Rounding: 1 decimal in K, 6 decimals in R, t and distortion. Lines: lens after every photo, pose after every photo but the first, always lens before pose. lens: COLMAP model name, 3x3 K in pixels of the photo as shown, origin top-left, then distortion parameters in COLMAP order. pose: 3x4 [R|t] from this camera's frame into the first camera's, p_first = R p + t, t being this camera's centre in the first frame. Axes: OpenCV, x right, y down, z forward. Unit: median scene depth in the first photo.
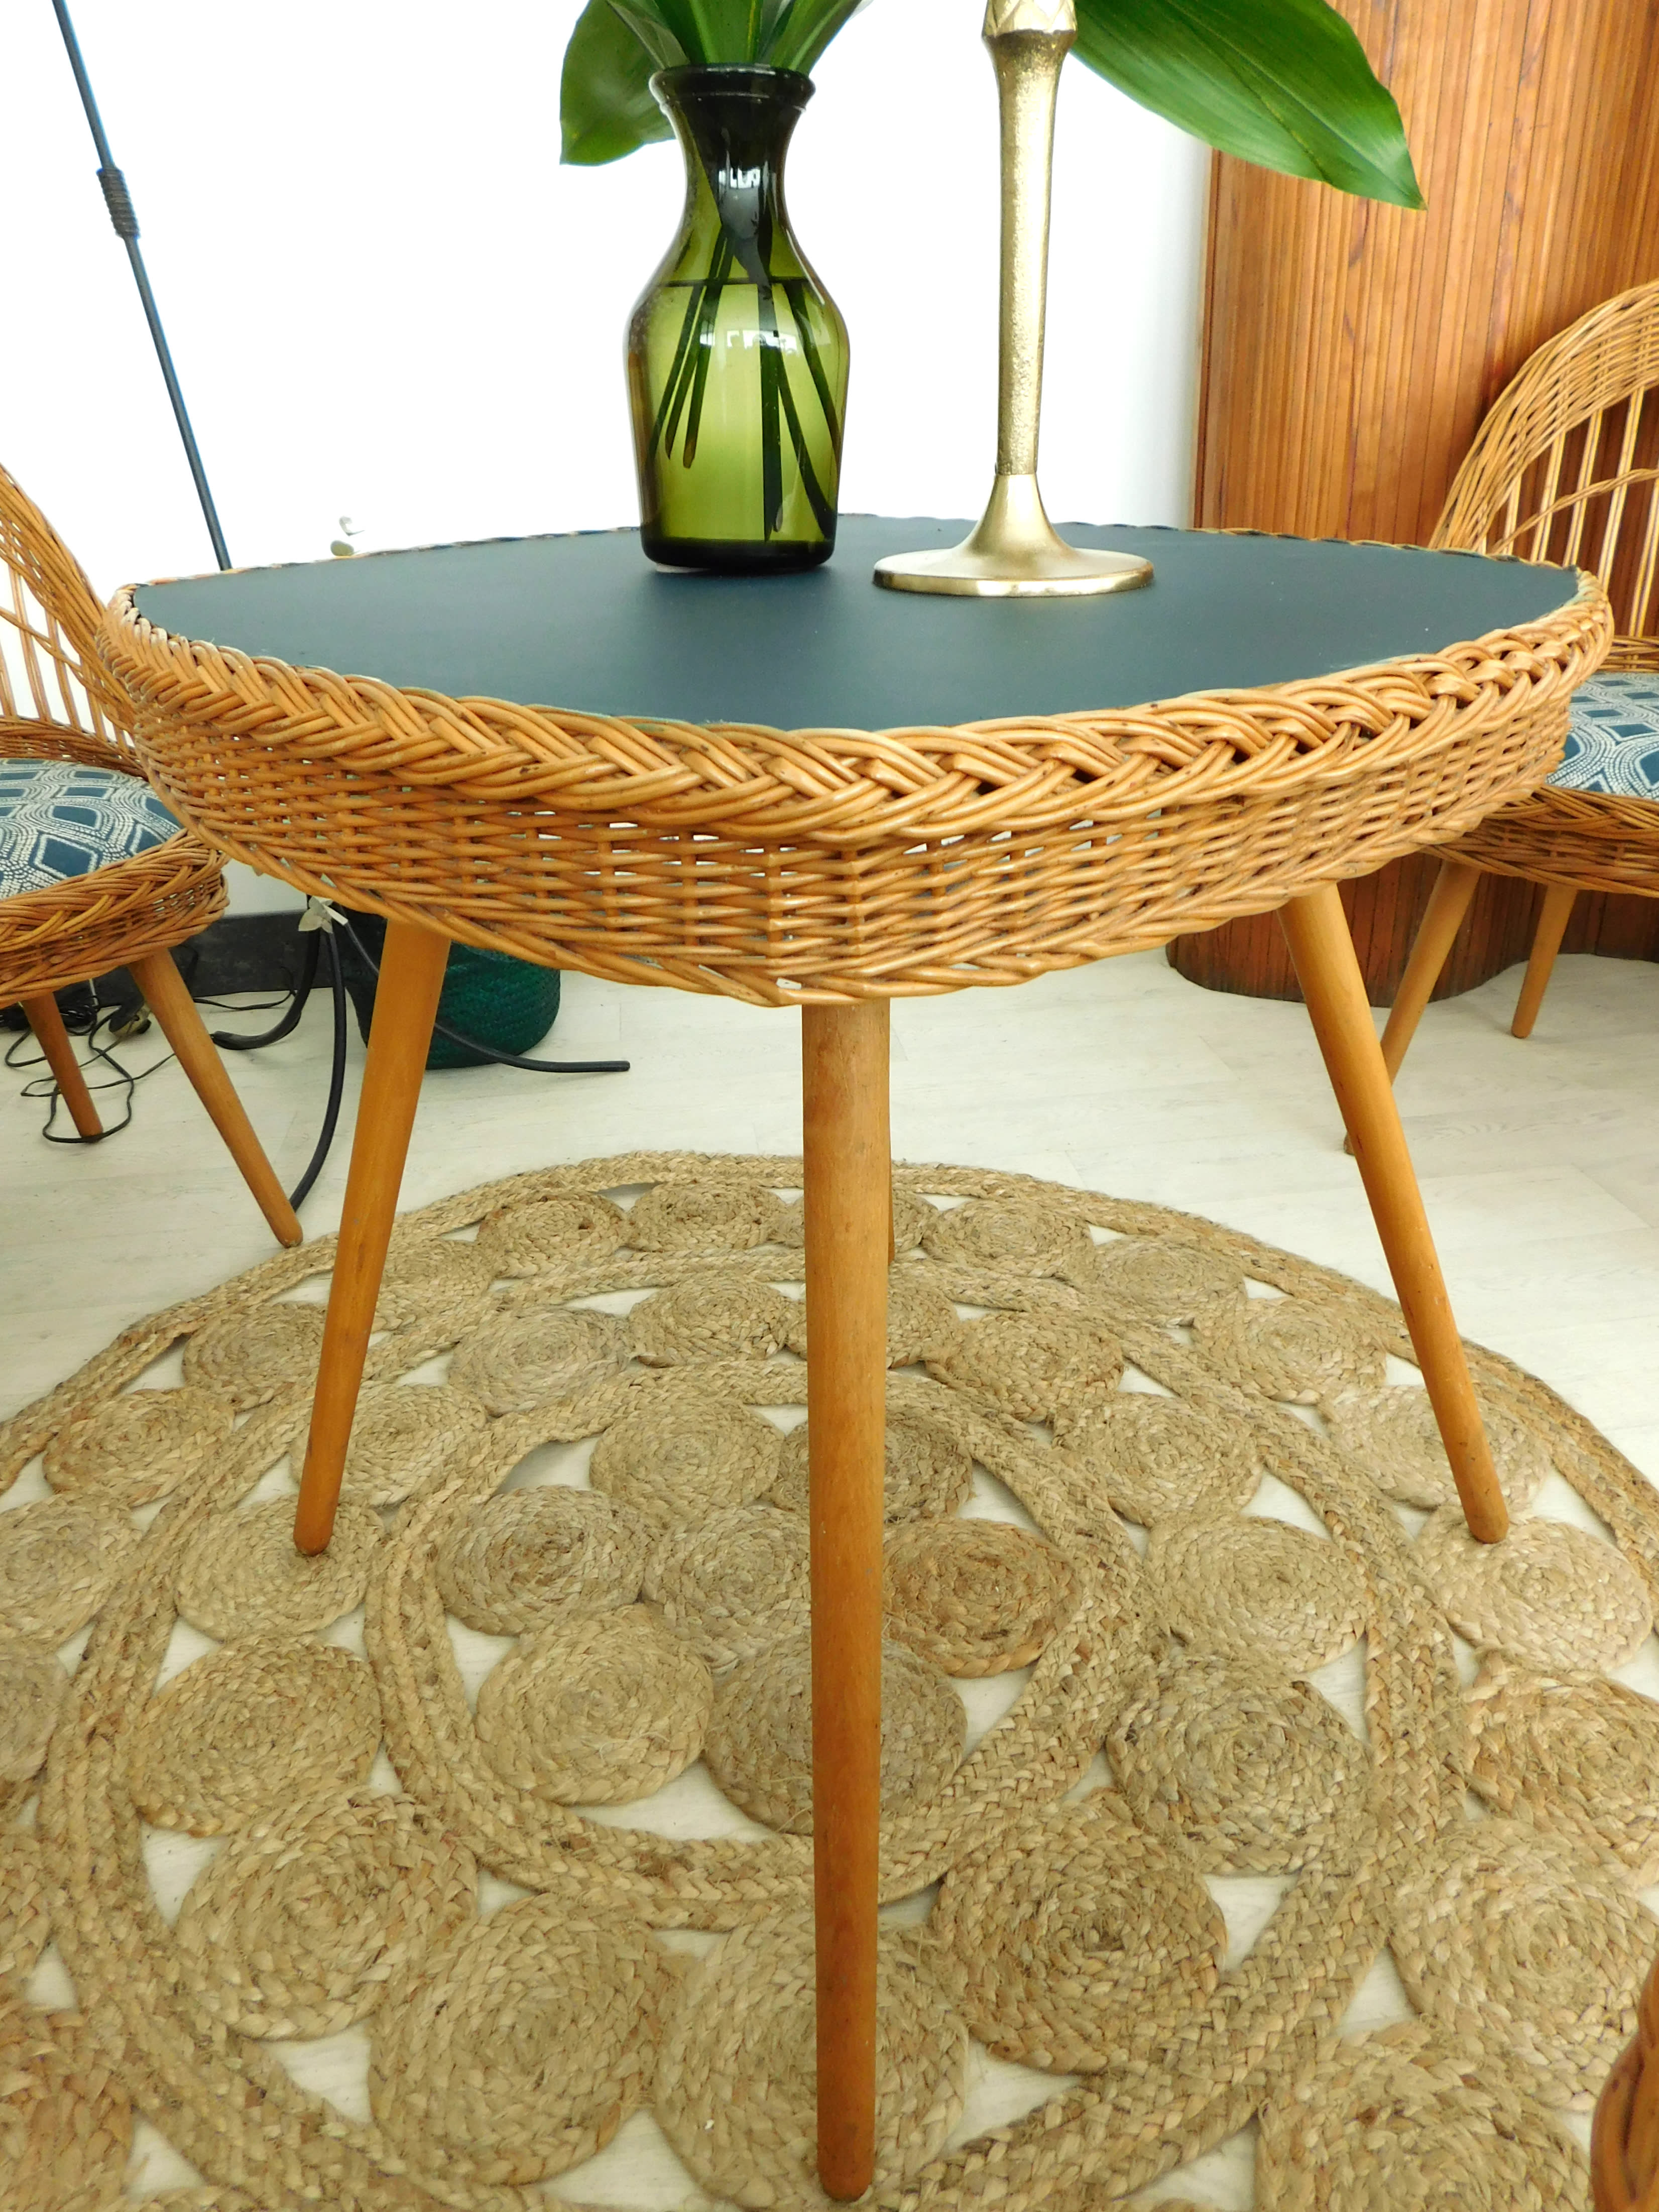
lens RADIAL K [[1376.0, 0, 837.0], [0, 1376.0, 1125.4], [0, 0, 1]] dist [-0.047857, 0.032599]
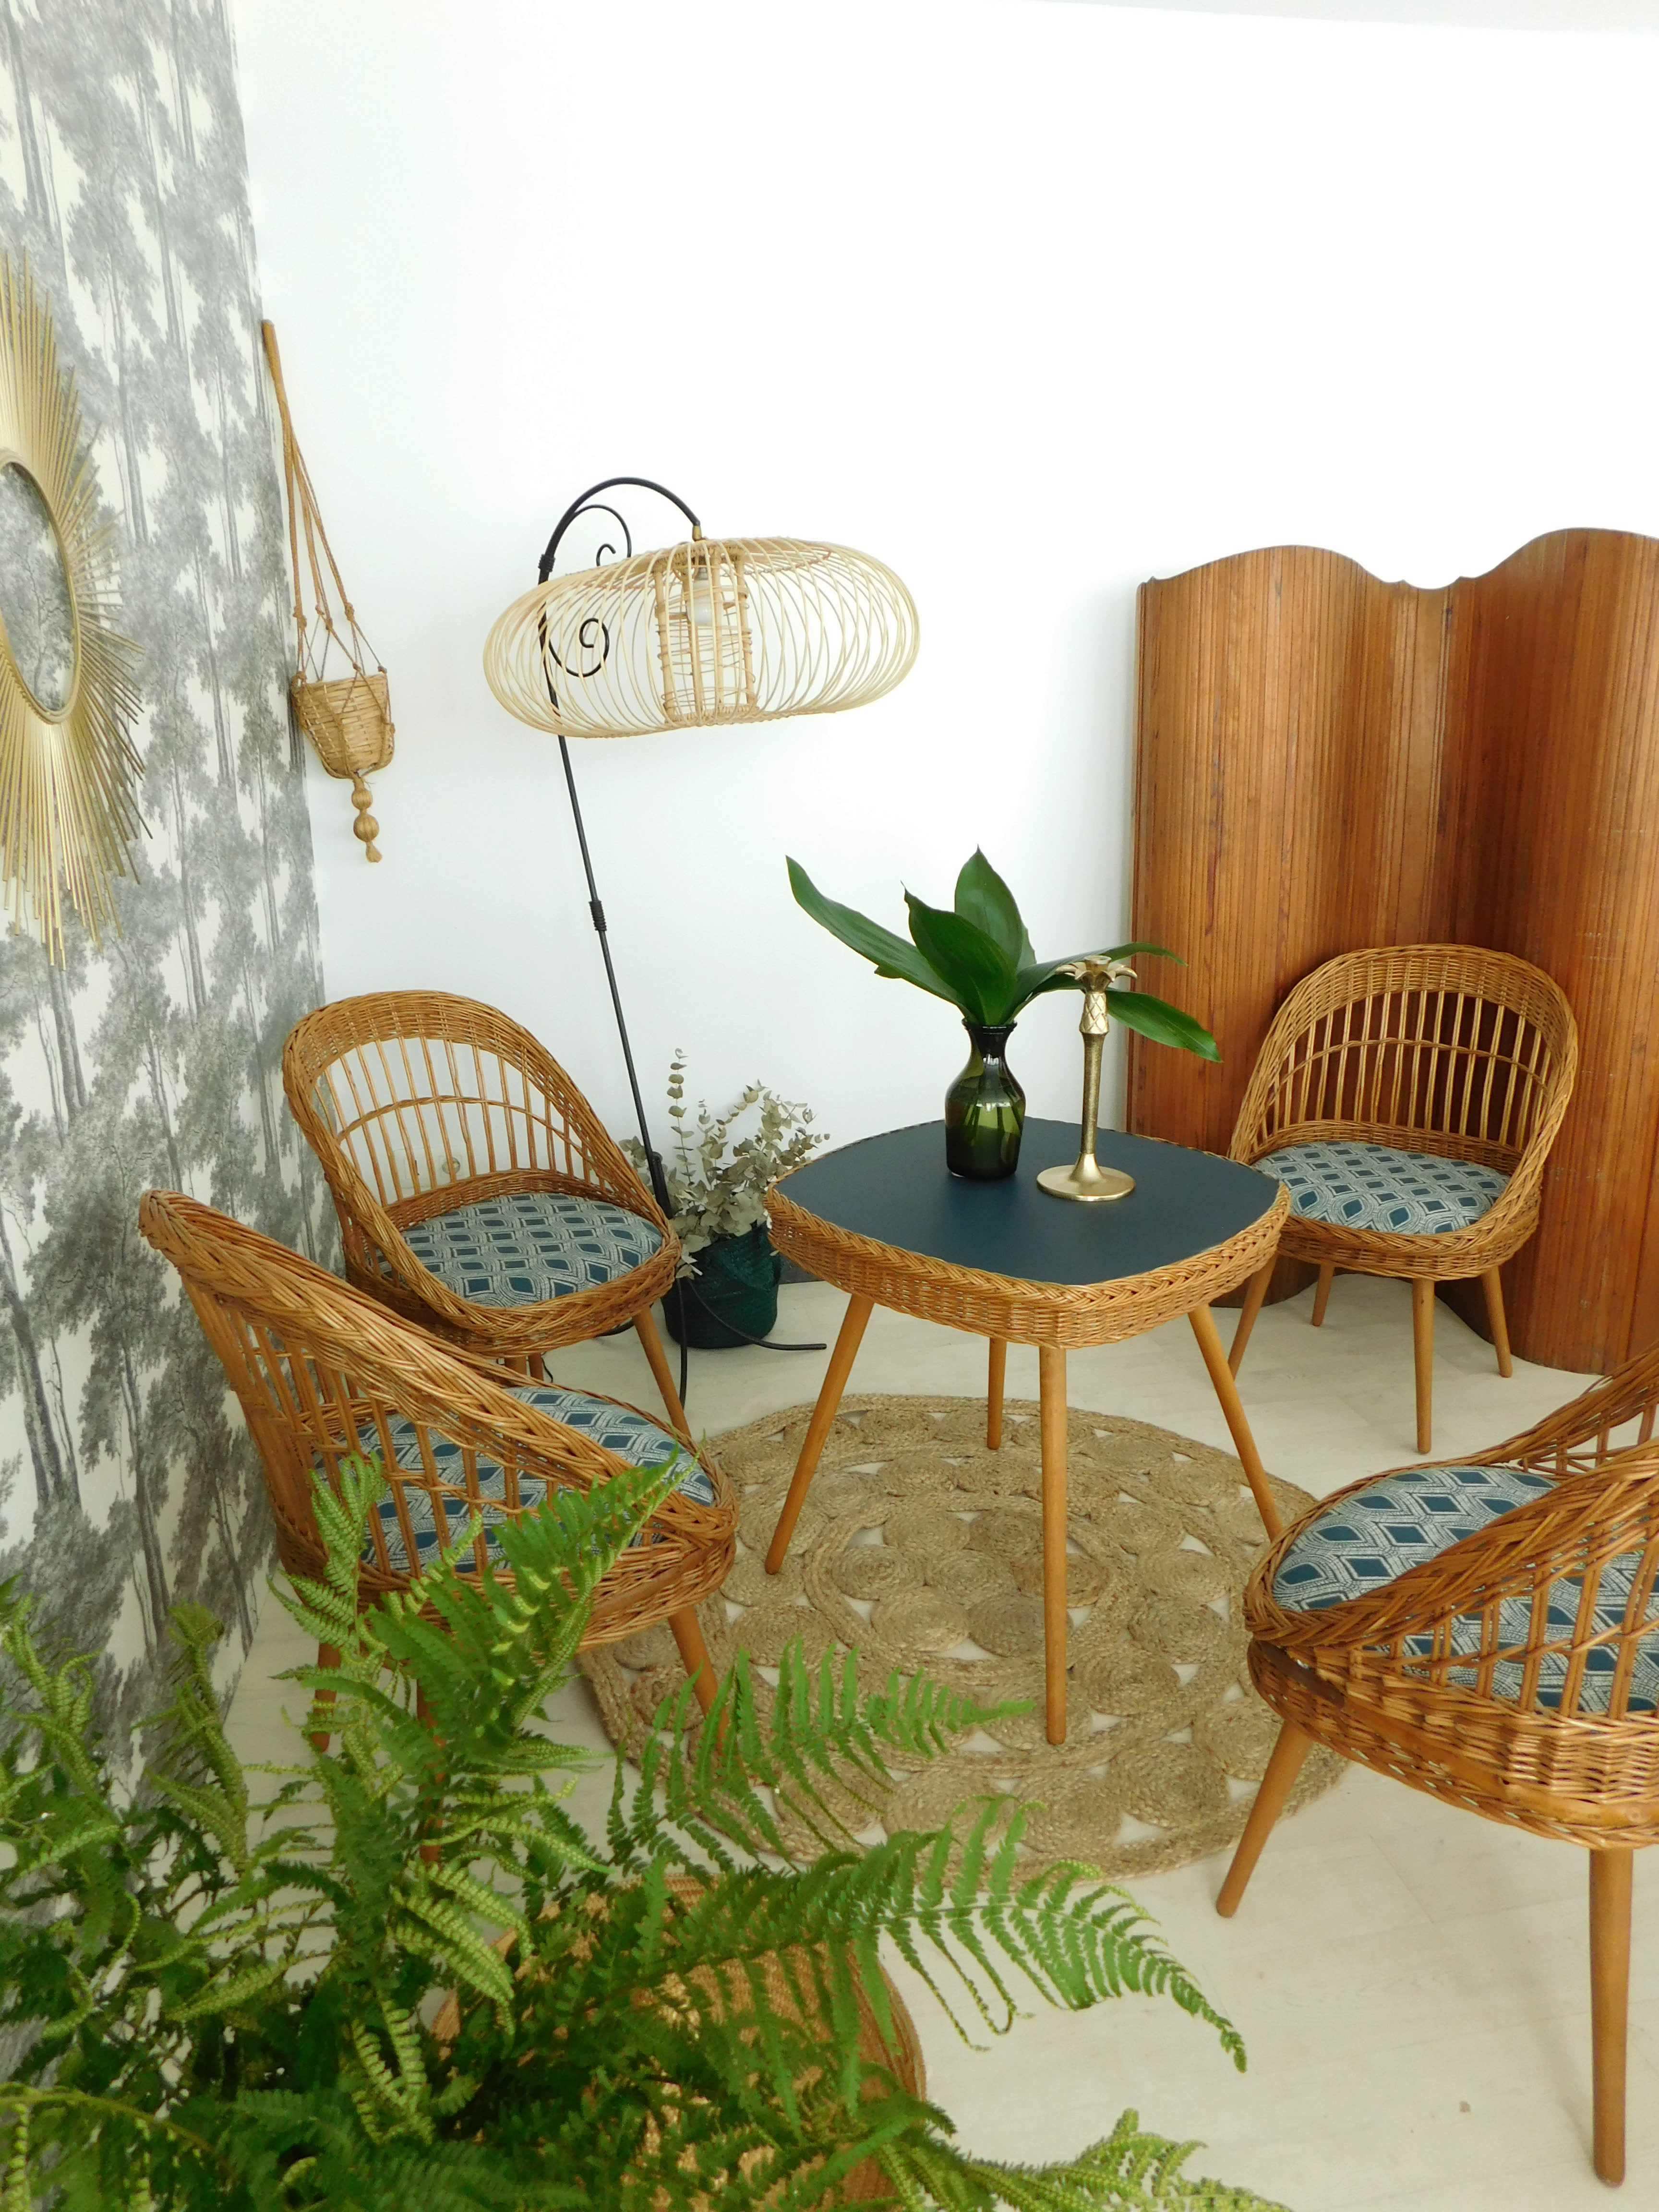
lens RADIAL K [[1322.0, 0, 848.3], [0, 1322.0, 1195.8], [0, 0, 1]] dist [-0.028295, 0.029610]
pose [[0.998175, -0.000686, 0.060390, -0.300991], [0.008804, 0.990907, -0.134260, -0.007768], [-0.059749, 0.134547, 0.989104, -0.958404]]
